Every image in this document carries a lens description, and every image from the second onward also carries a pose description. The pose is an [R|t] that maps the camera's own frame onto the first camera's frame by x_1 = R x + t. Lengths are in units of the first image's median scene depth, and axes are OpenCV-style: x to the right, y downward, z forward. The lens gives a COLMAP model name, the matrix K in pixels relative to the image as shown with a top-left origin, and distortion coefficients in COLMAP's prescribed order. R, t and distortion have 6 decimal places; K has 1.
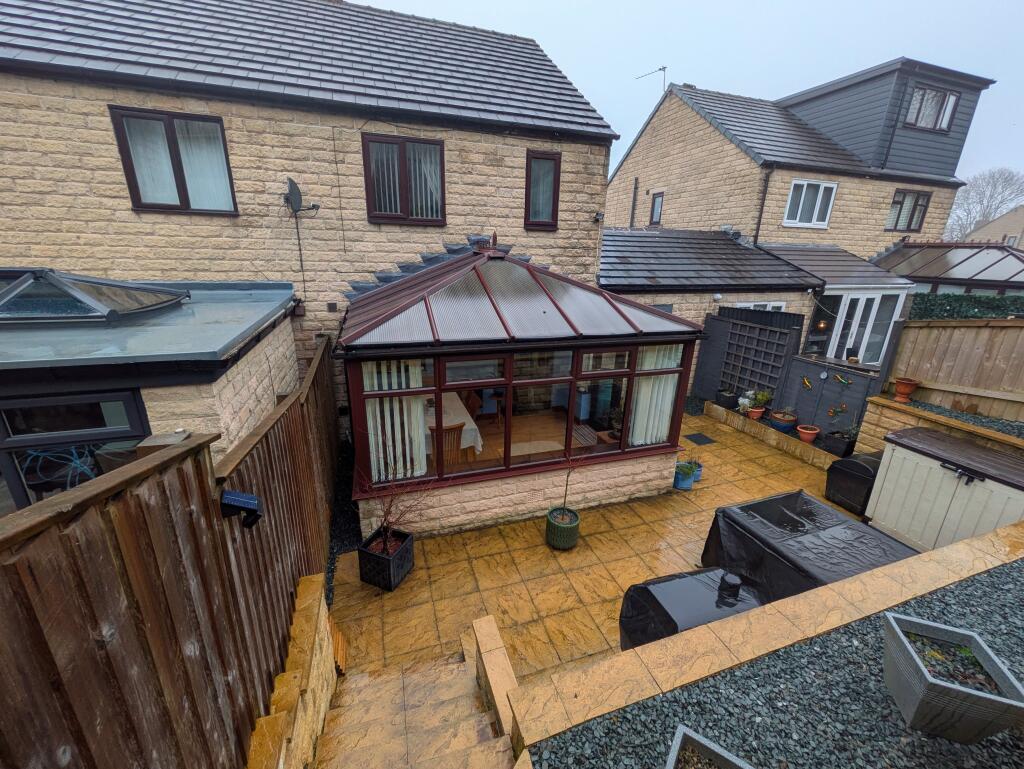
lens RADIAL K [[408.9, 0, 509.6], [0, 408.9, 385.9], [0, 0, 1]] dist [-0.003129, -0.000387]
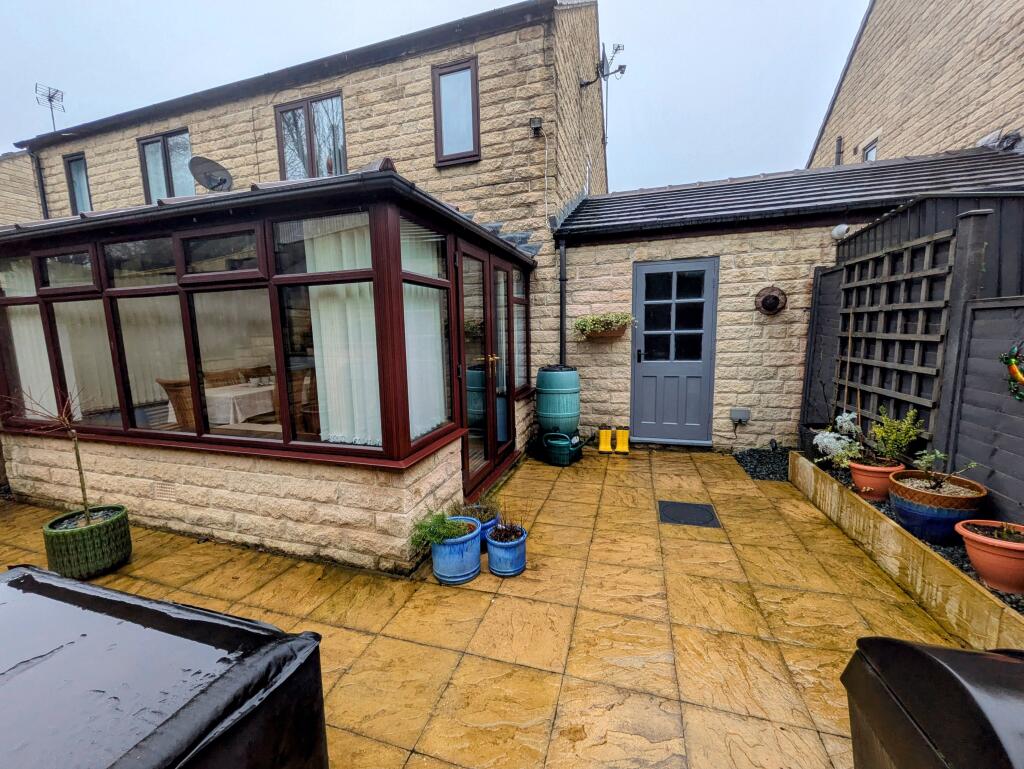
lens RADIAL K [[408.9, 0, 509.6], [0, 408.9, 385.9], [0, 0, 1]] dist [-0.003129, -0.000387]
pose [[0.806956, 0.034635, -0.589595, 0.603957], [-0.144302, 0.979586, -0.139957, 0.091785], [0.572712, 0.198019, 0.795481, 0.563429]]
